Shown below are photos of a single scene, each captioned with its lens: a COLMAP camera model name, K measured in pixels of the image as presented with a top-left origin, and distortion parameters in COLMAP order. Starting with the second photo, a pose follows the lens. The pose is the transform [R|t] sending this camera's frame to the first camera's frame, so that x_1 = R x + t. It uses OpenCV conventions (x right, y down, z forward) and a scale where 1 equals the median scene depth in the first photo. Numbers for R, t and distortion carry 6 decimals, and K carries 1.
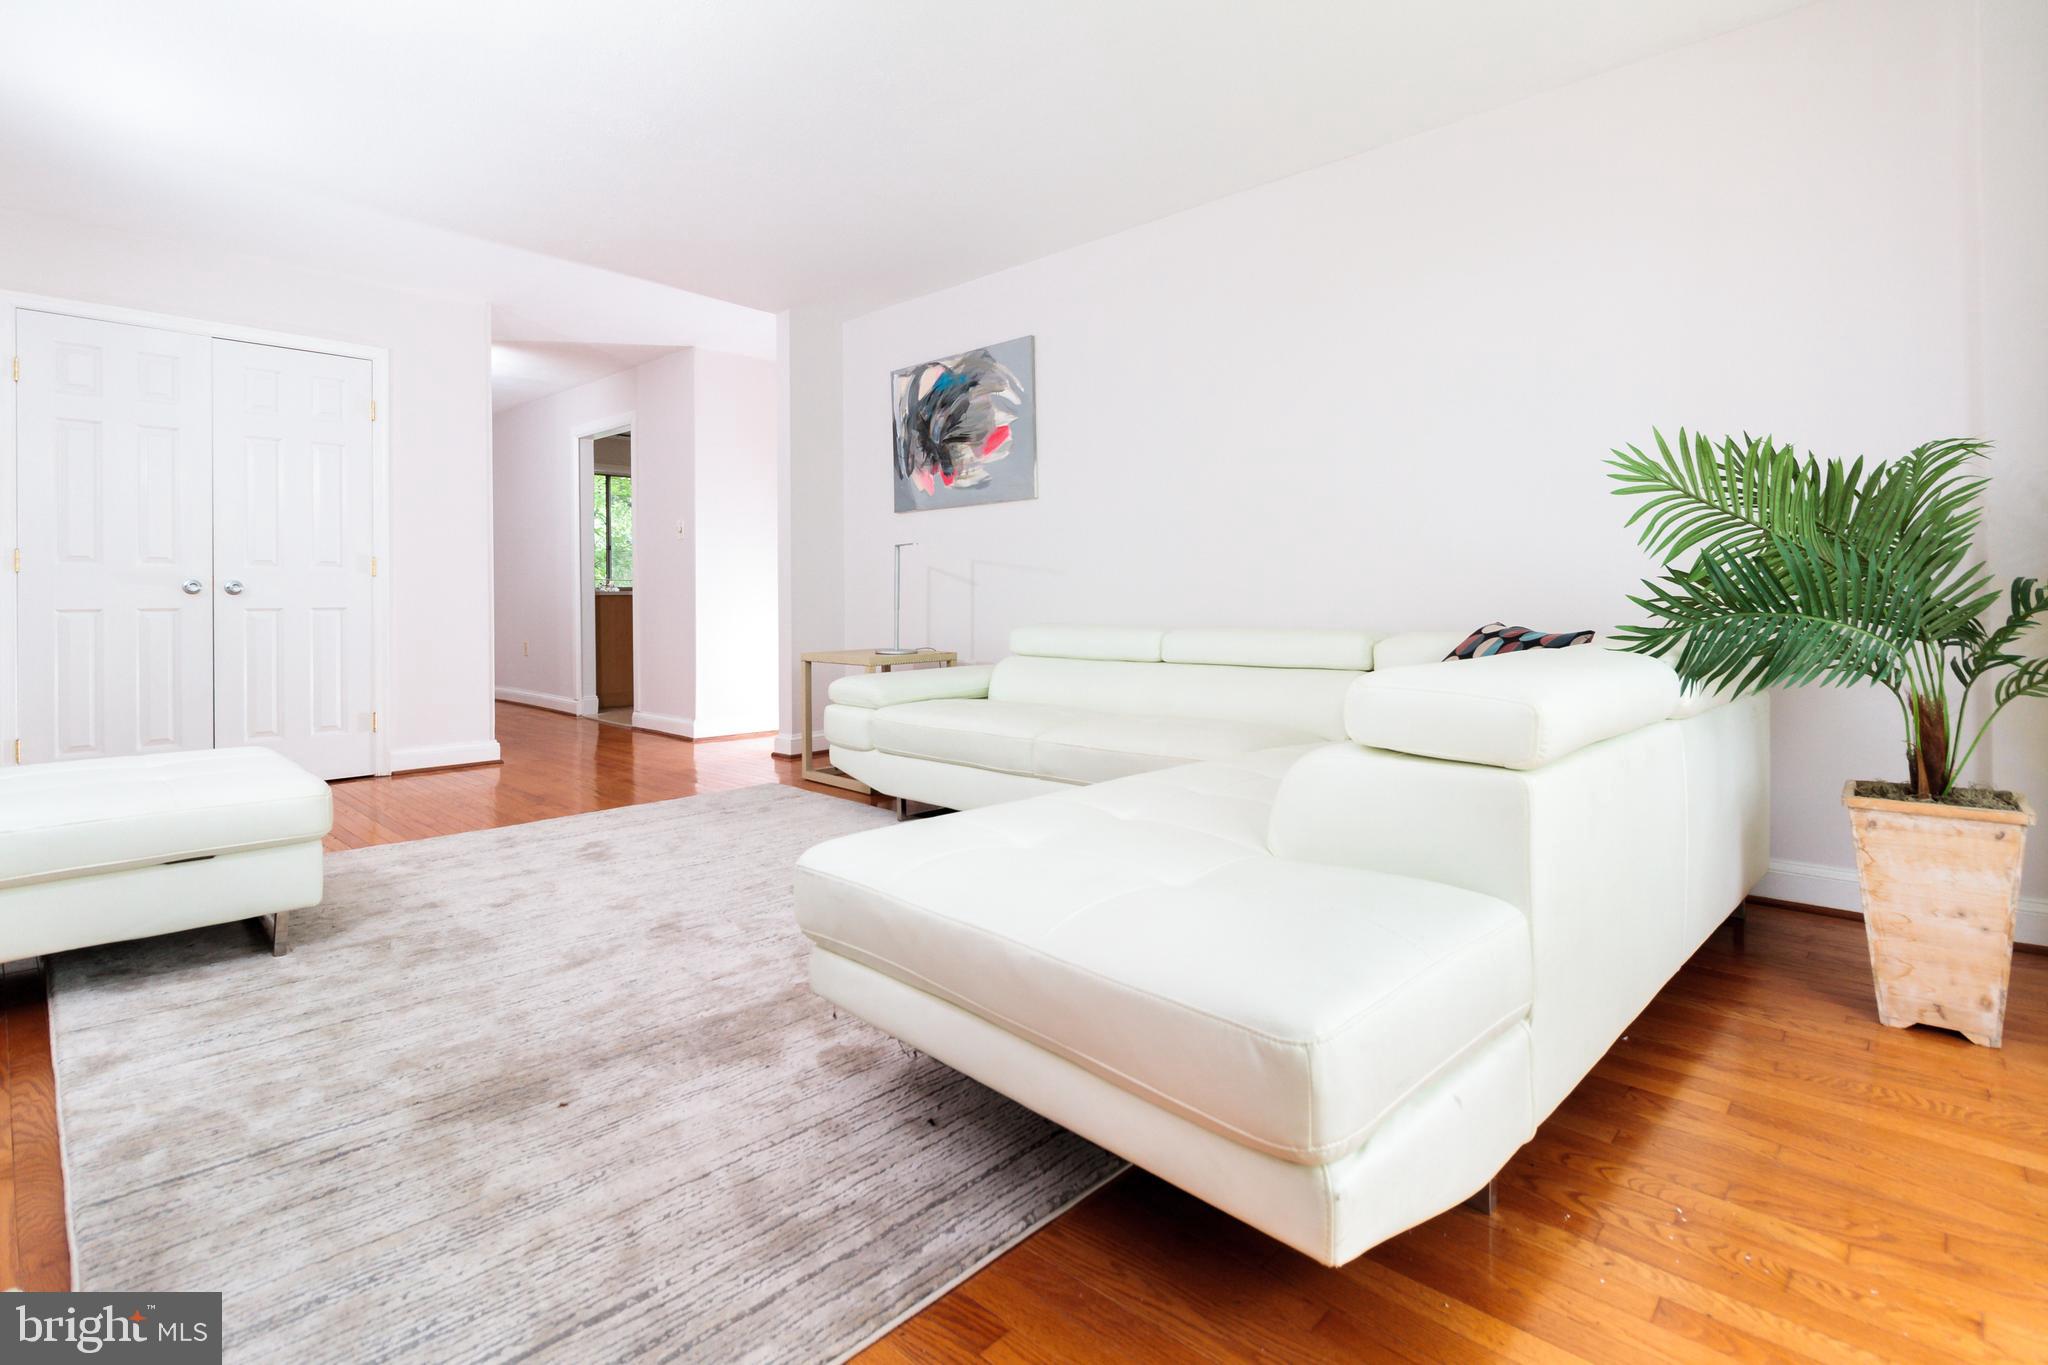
lens RADIAL K [[943.1, 0, 1023.8], [0, 943.1, 588.2], [0, 0, 1]] dist [-0.003273, 0.002754]
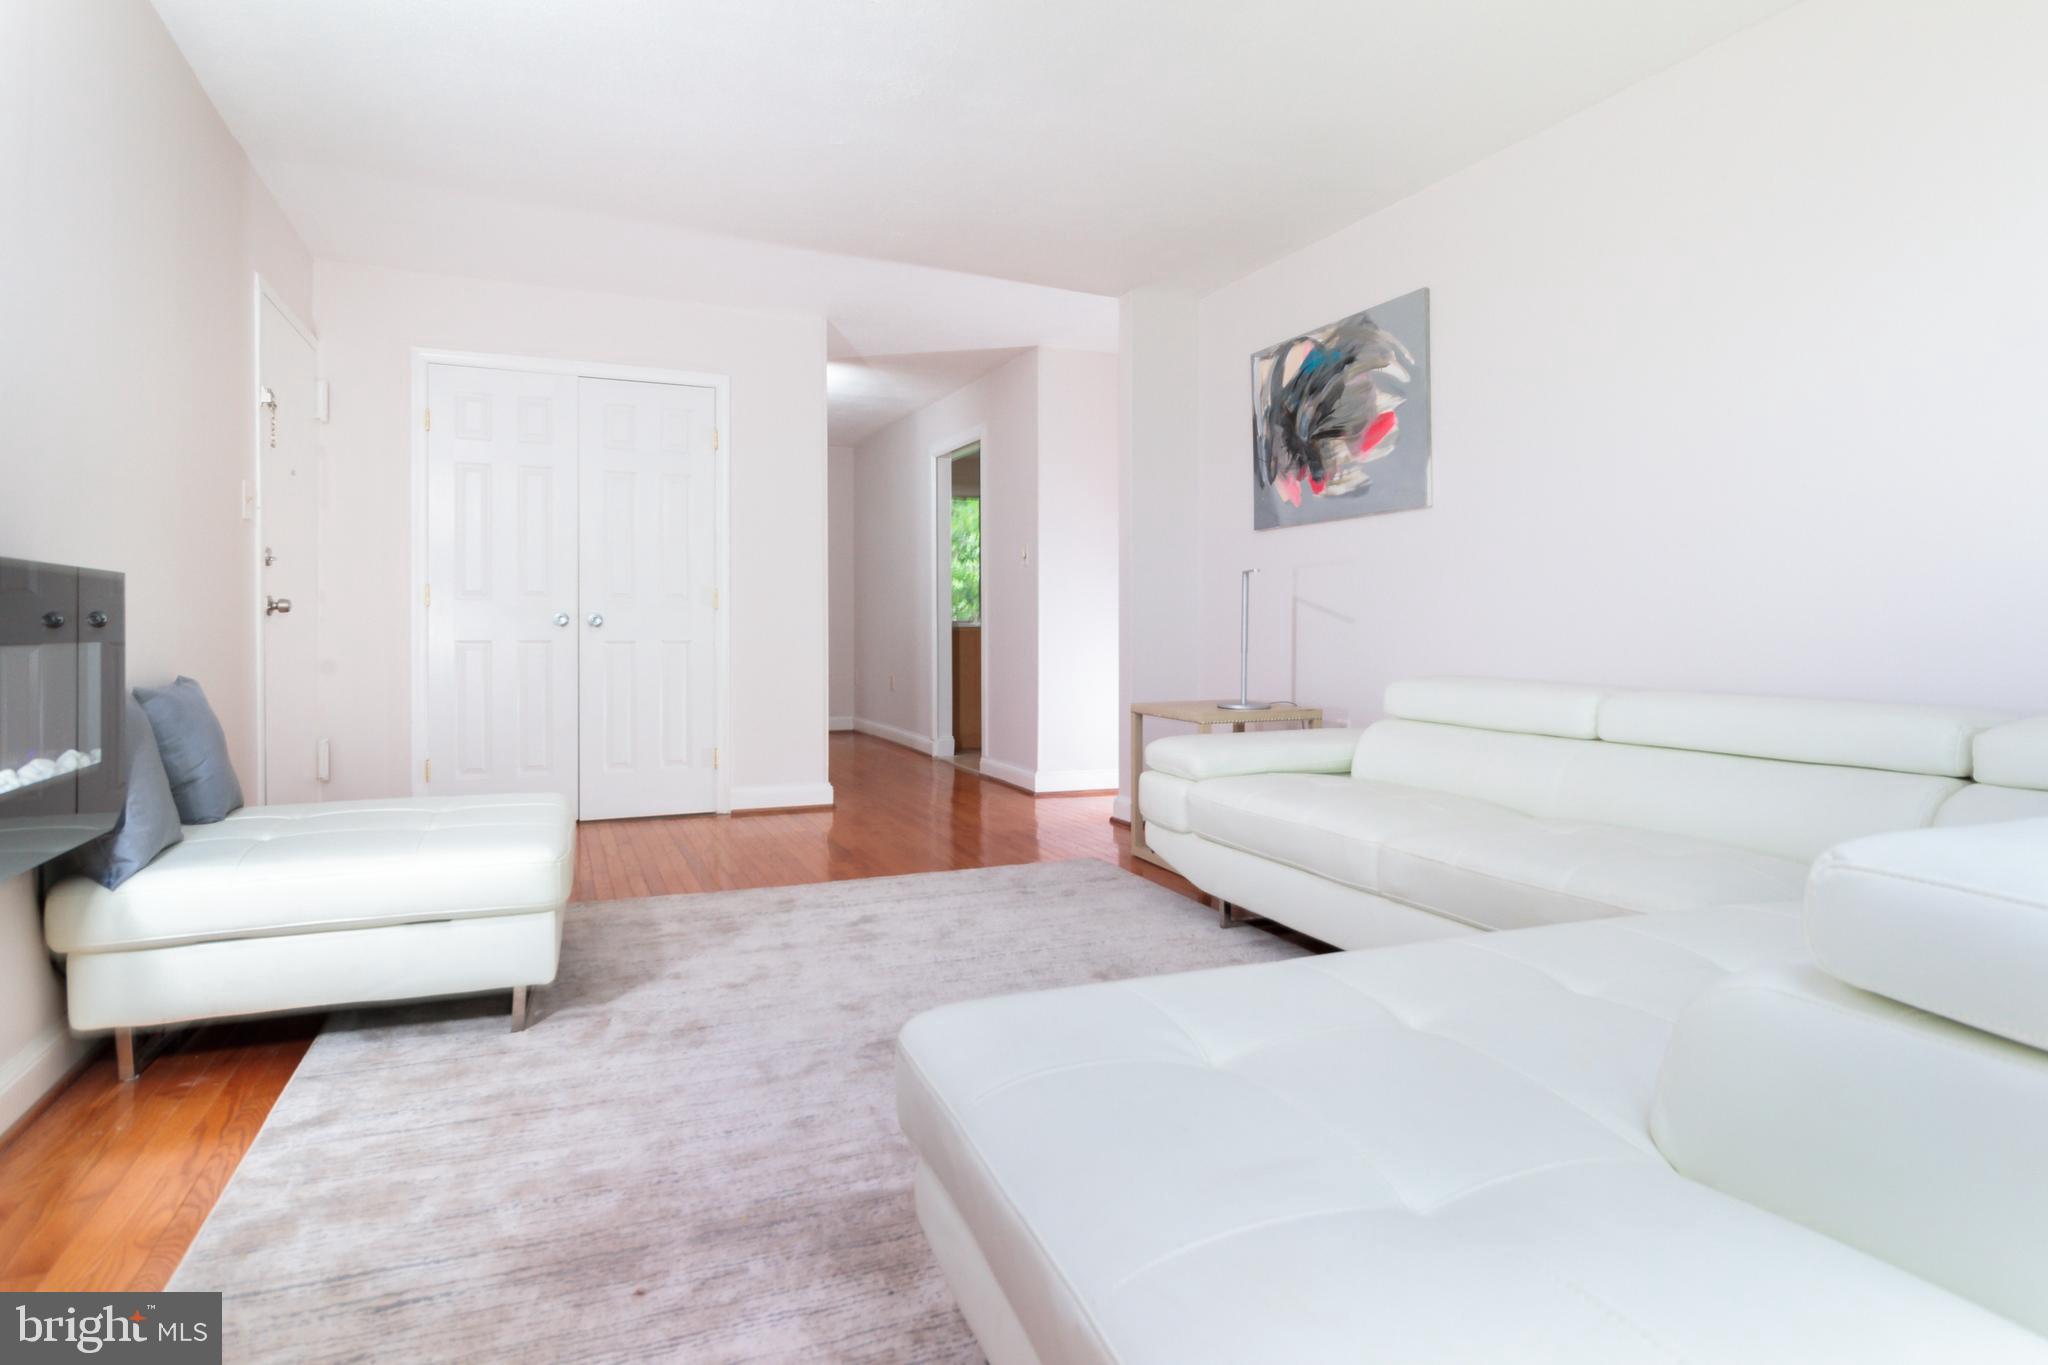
lens RADIAL K [[1080.4, 0, 1059.9], [0, 1080.4, 617.4], [0, 0, 1]] dist [0.001118, -0.001720]
pose [[0.927790, 0.005398, -0.373063, 0.060865], [-0.005085, 0.999985, 0.001823, -0.008031], [0.373067, 0.000206, 0.927804, 0.100682]]
